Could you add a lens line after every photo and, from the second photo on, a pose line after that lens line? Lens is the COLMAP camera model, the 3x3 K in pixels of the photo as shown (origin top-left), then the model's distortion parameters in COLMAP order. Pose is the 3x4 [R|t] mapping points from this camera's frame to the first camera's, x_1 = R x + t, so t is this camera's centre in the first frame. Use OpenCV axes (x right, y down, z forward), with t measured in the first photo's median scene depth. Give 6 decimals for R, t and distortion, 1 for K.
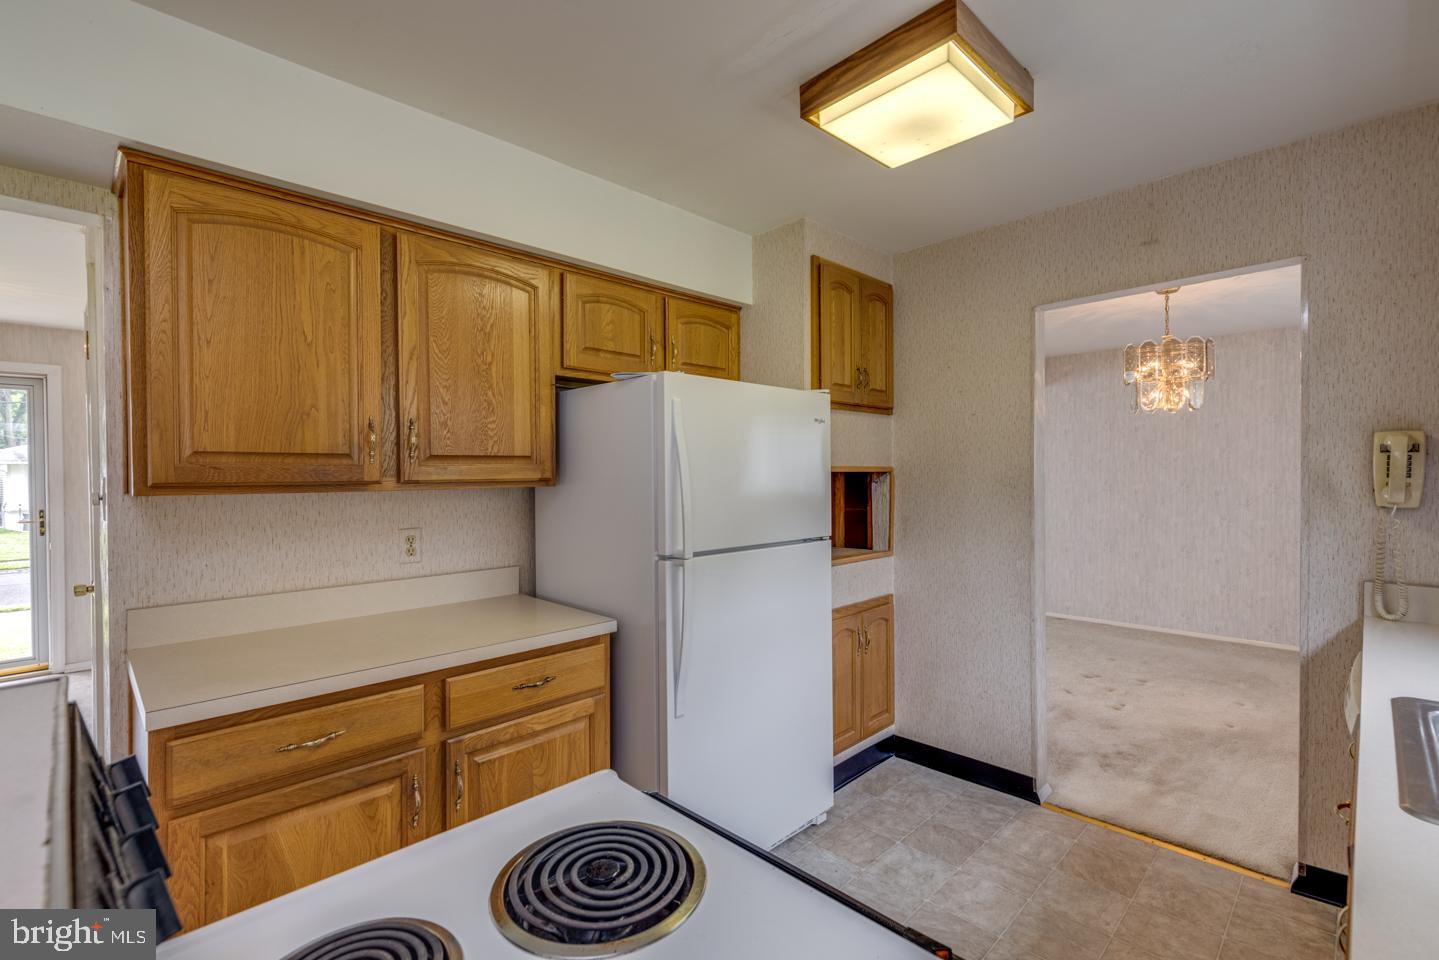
lens RADIAL K [[647.0, 0, 725.3], [0, 647.0, 472.8], [0, 0, 1]] dist [-0.000893, 0.000007]
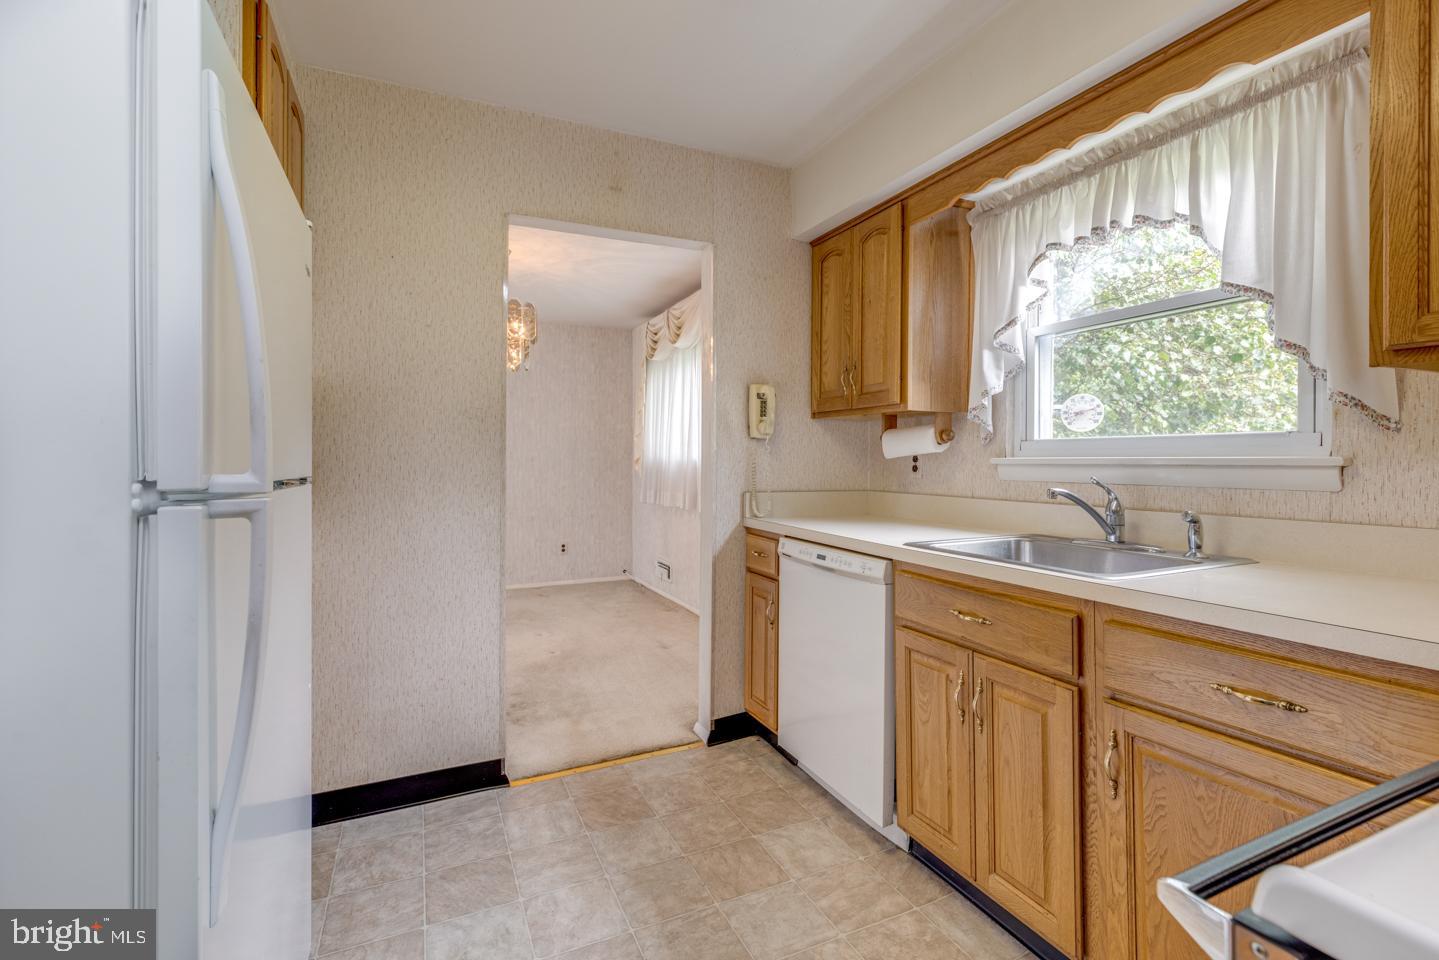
lens RADIAL K [[646.5, 0, 717.6], [0, 646.5, 457.7], [0, 0, 1]] dist [0.002128, -0.000023]
pose [[0.347802, 0.010693, 0.937507, -0.247207], [-0.000856, 0.999938, -0.011087, 0.085050], [-0.937568, 0.003053, 0.347789, 0.451531]]
